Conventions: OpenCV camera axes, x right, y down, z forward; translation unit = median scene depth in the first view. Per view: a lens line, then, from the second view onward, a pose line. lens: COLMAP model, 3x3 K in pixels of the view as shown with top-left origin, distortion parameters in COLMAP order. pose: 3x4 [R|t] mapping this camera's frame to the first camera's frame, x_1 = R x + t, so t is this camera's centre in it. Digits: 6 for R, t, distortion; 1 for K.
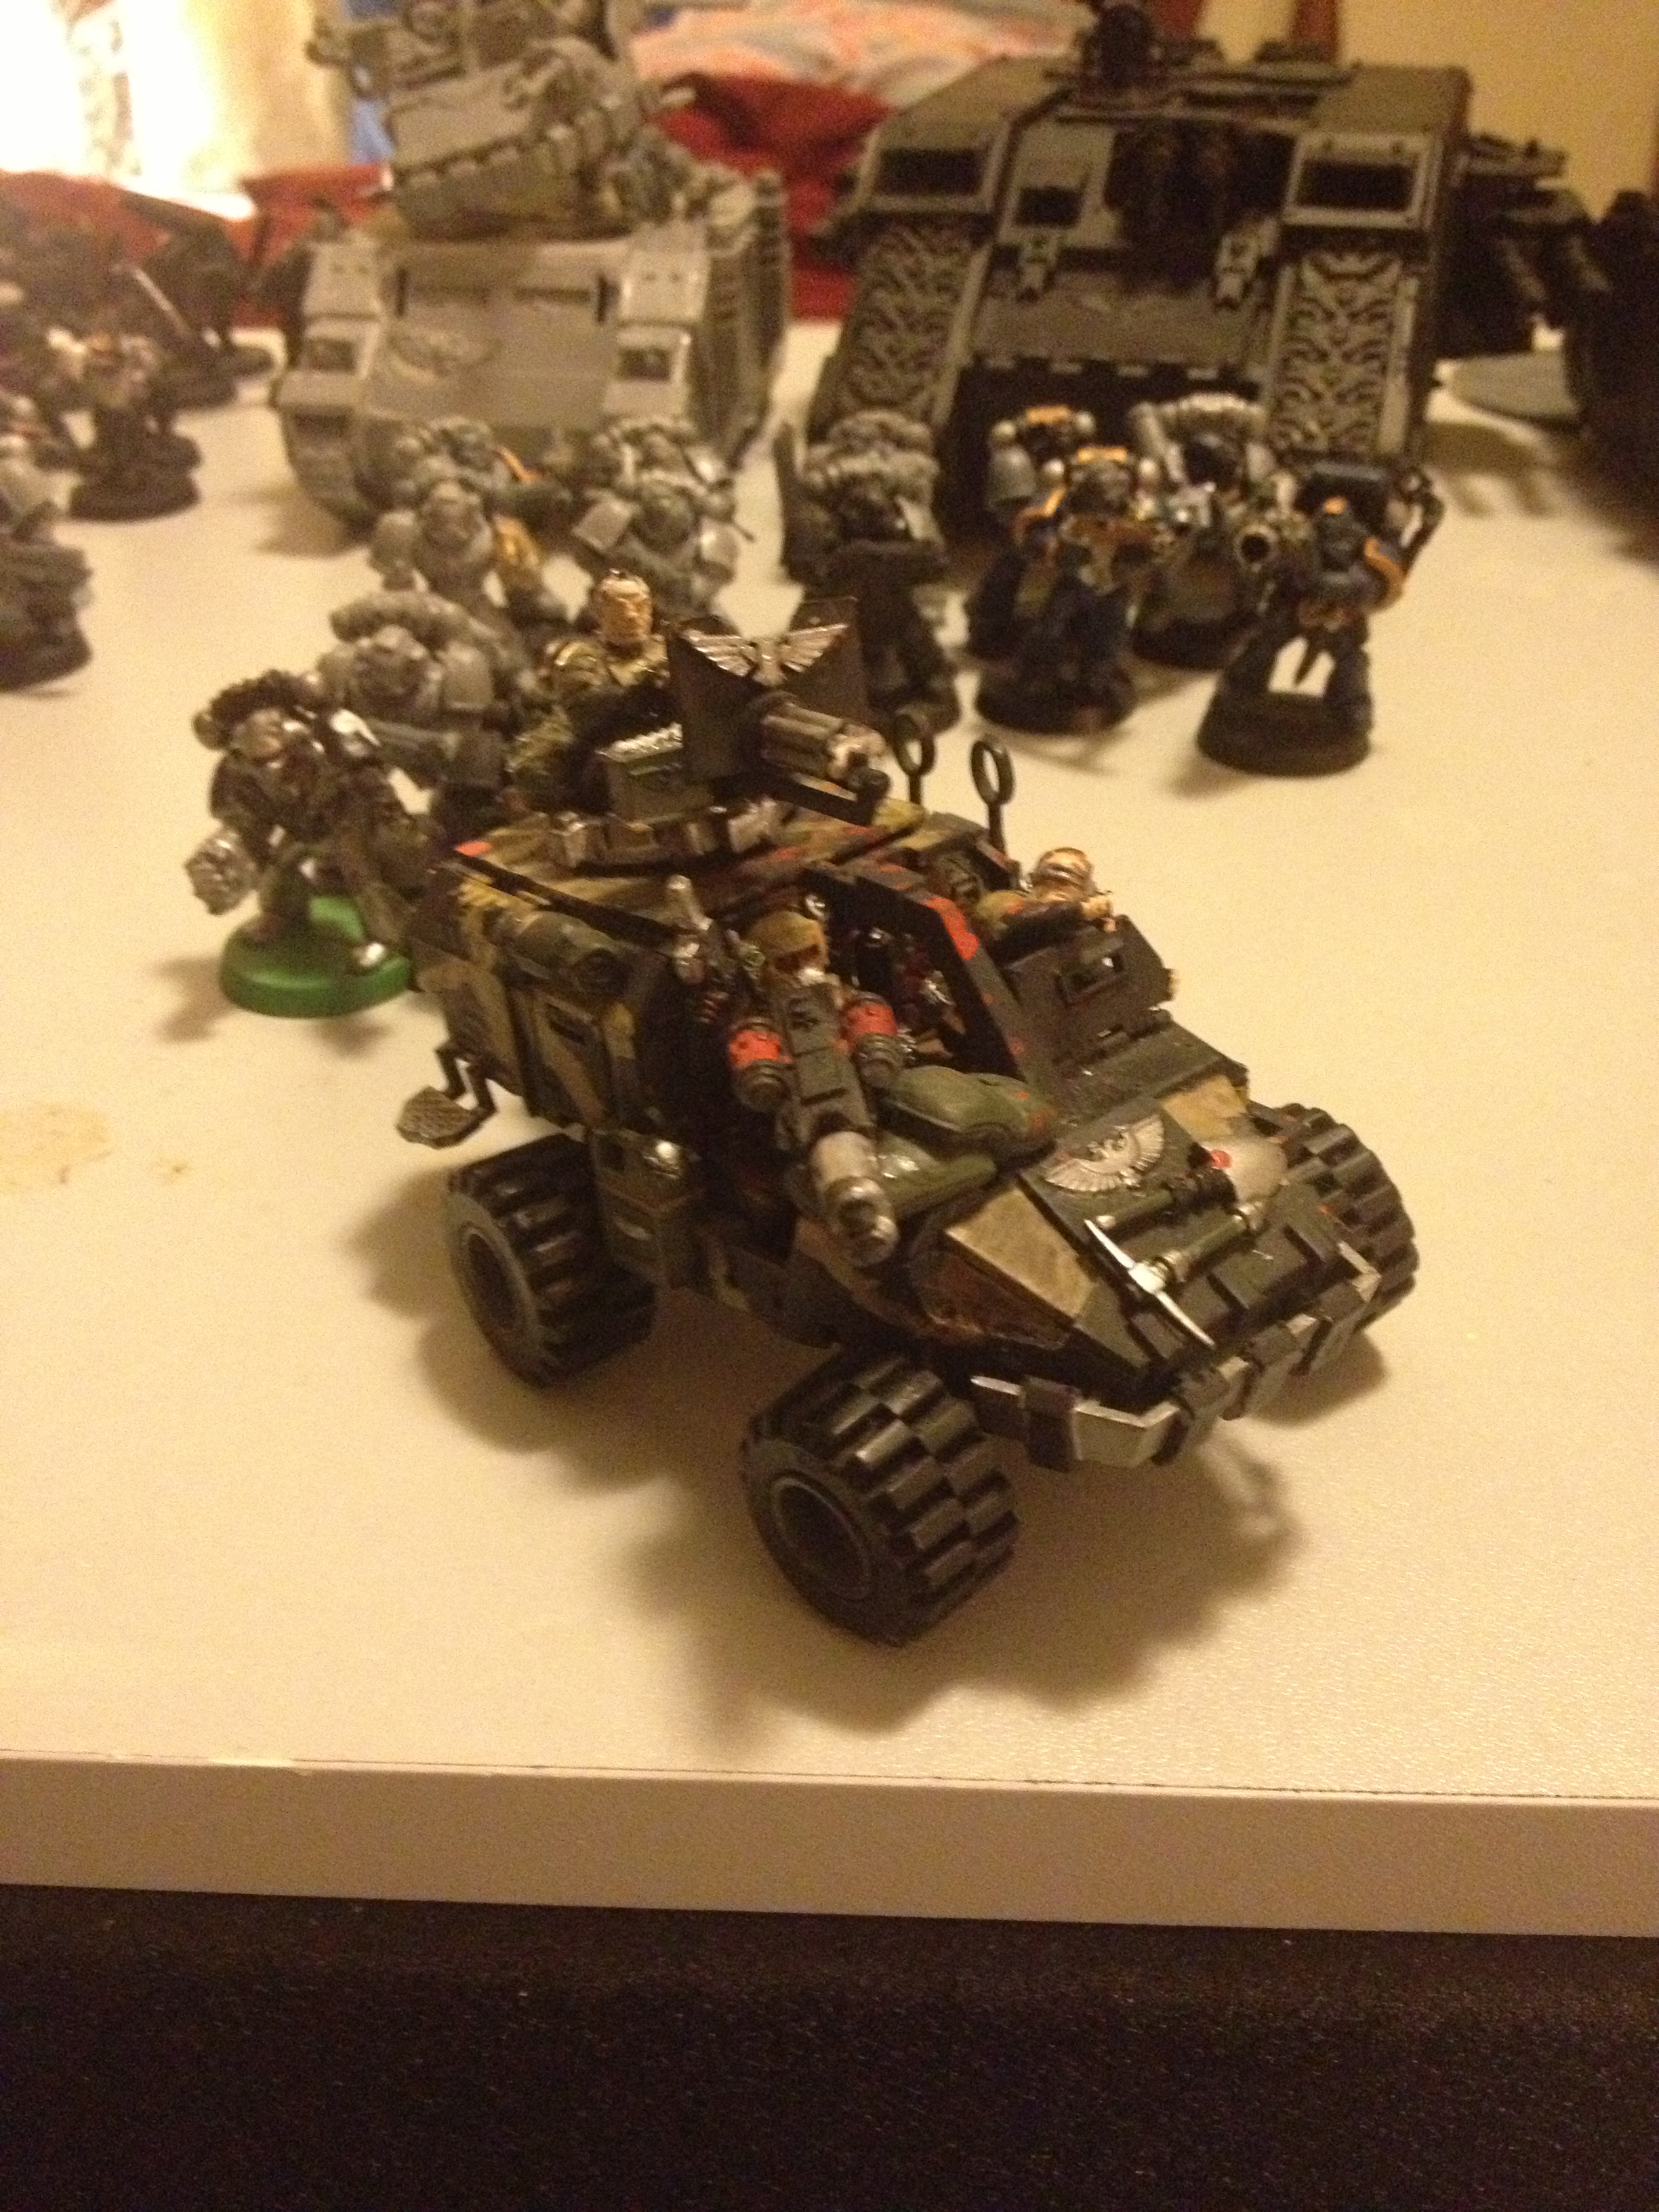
lens RADIAL K [[2164.6, 0, 829.5], [0, 2164.6, 1106.0], [0, 0, 1]] dist [0.075394, -0.233085]
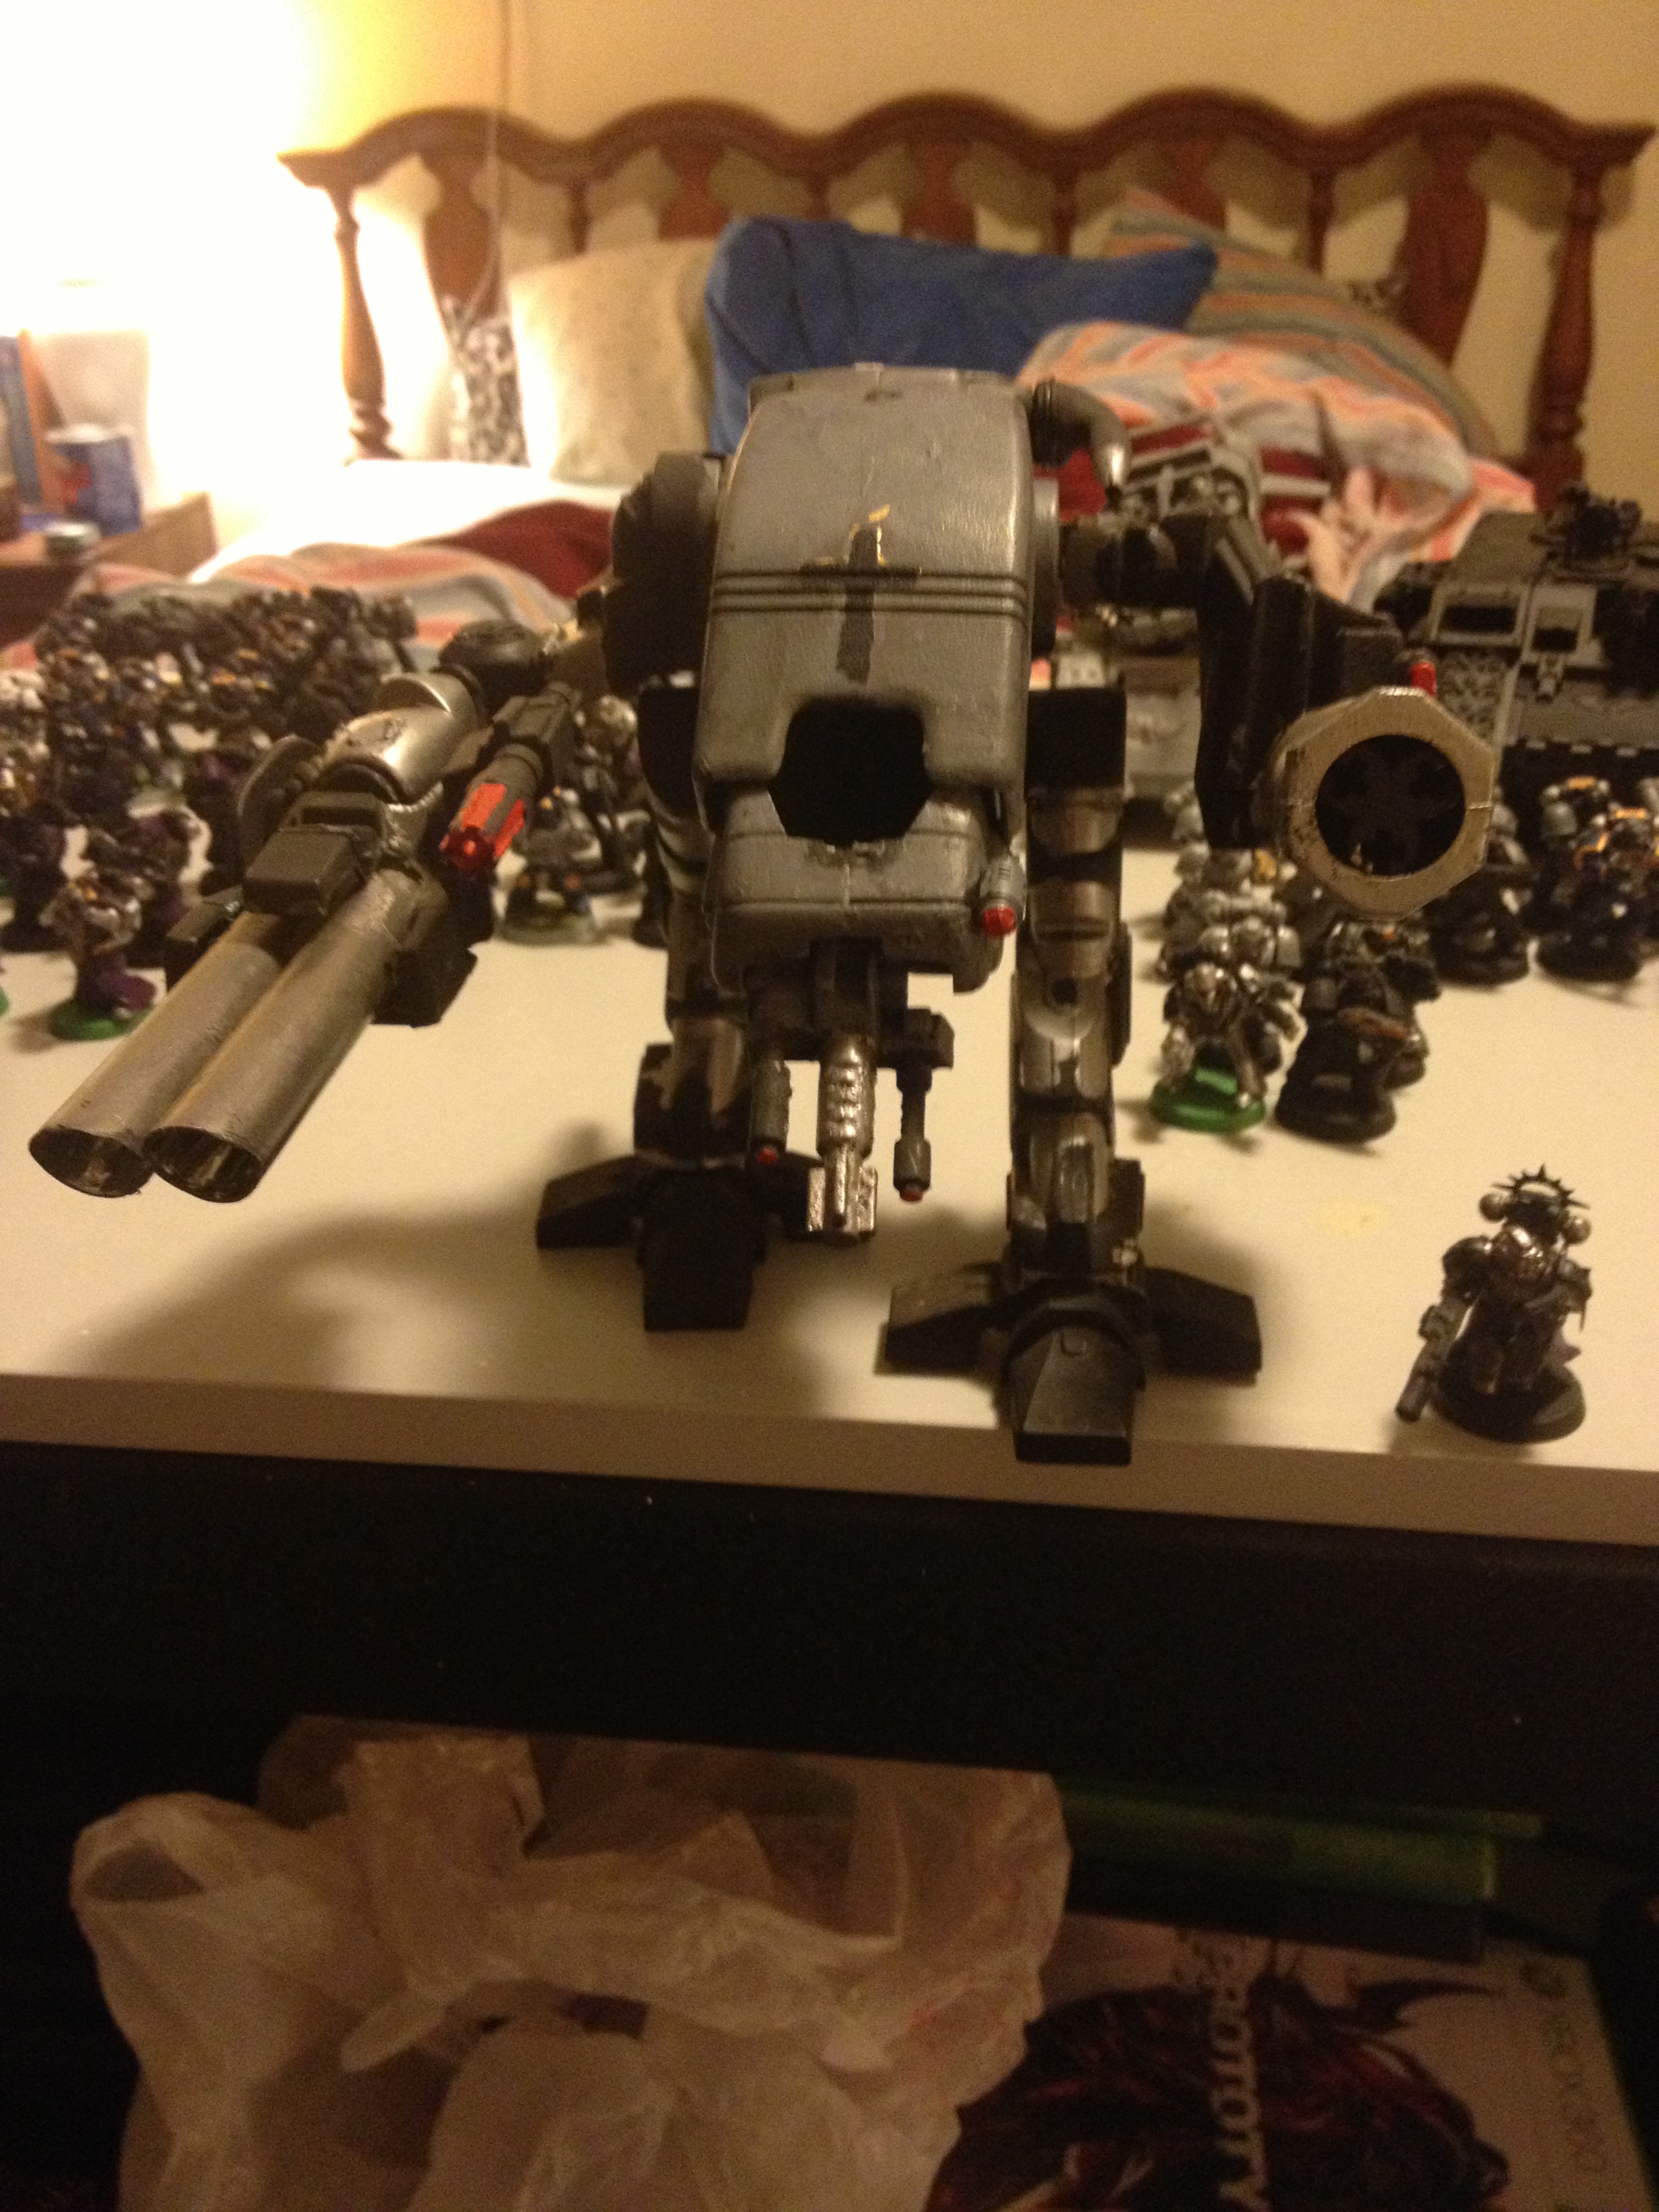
lens RADIAL K [[2156.1, 0, 829.5], [0, 2156.1, 1106.0], [0, 0, 1]] dist [0.112328, -0.294627]
pose [[0.996057, 0.024124, -0.085371, -0.289235], [-0.032247, 0.994946, -0.095090, 0.083836], [0.082646, 0.097468, 0.991801, -0.574961]]
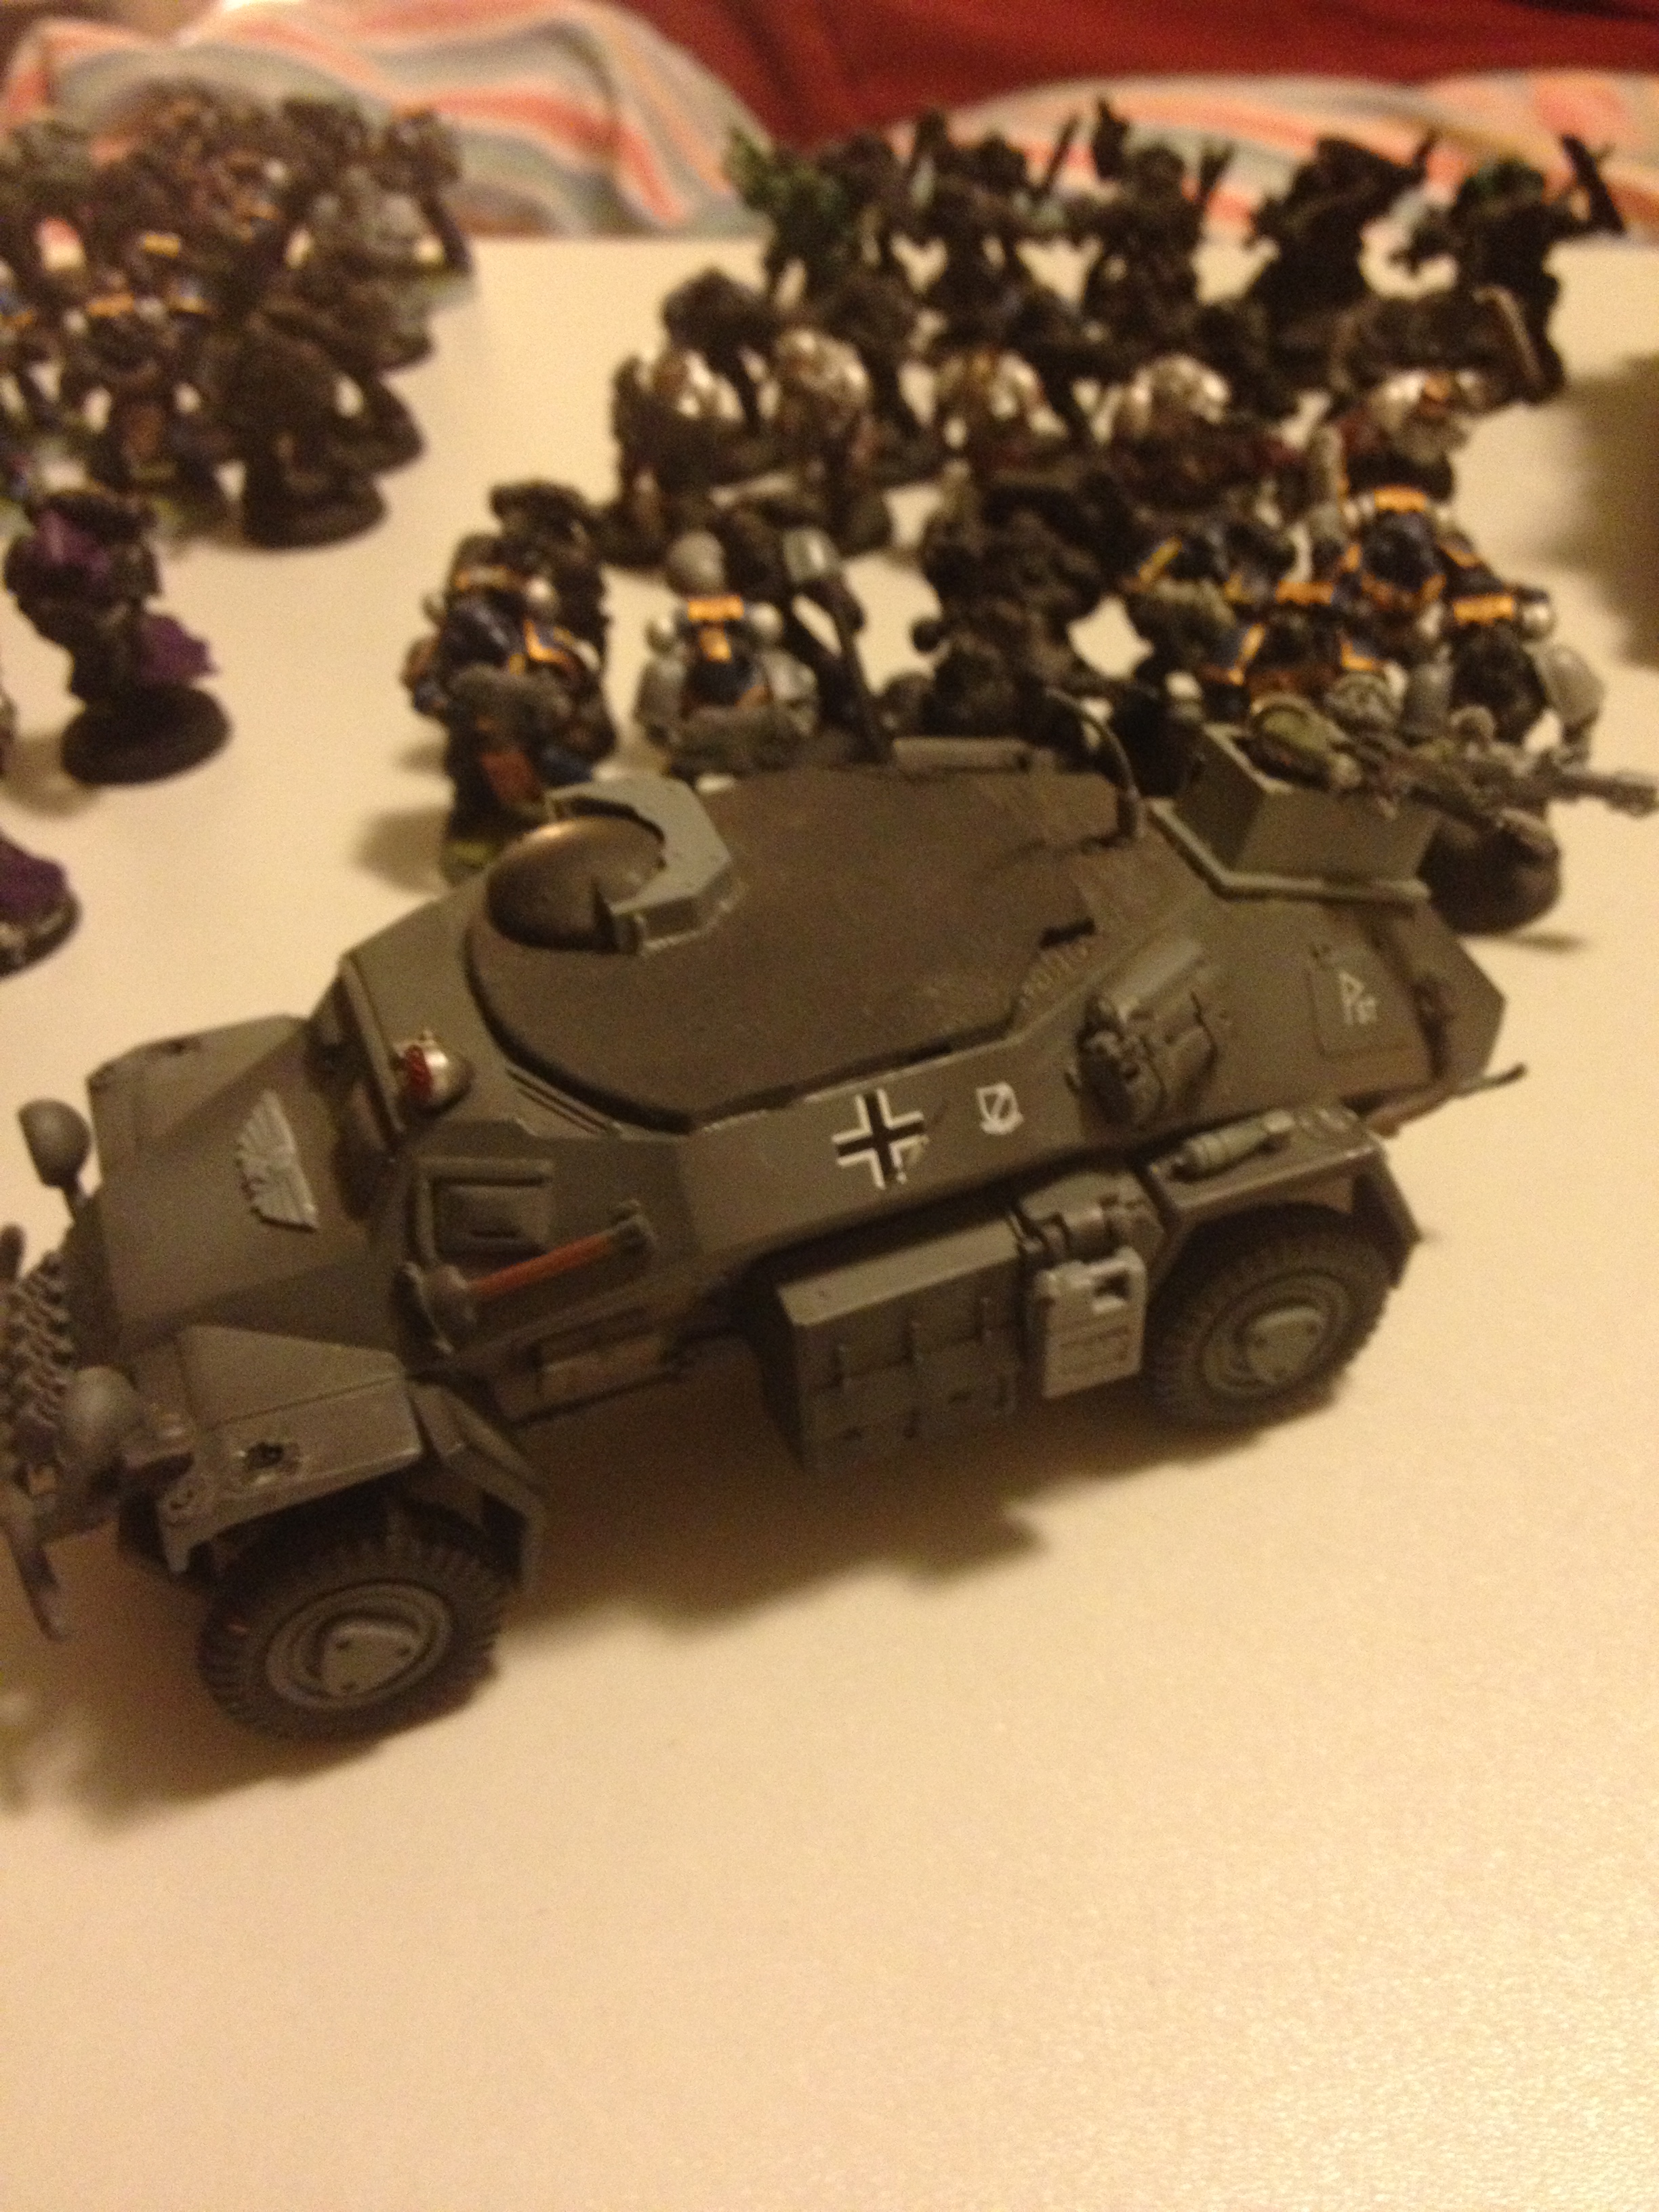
lens RADIAL K [[2206.2, 0, 751.5], [0, 2206.2, 1018.9], [0, 0, 1]] dist [0.253991, -0.713487]
pose [[0.985622, 0.049039, -0.161691, -0.487918], [-0.031716, 0.993642, 0.108028, -0.228992], [0.165960, -0.101347, 0.980911, 0.166153]]
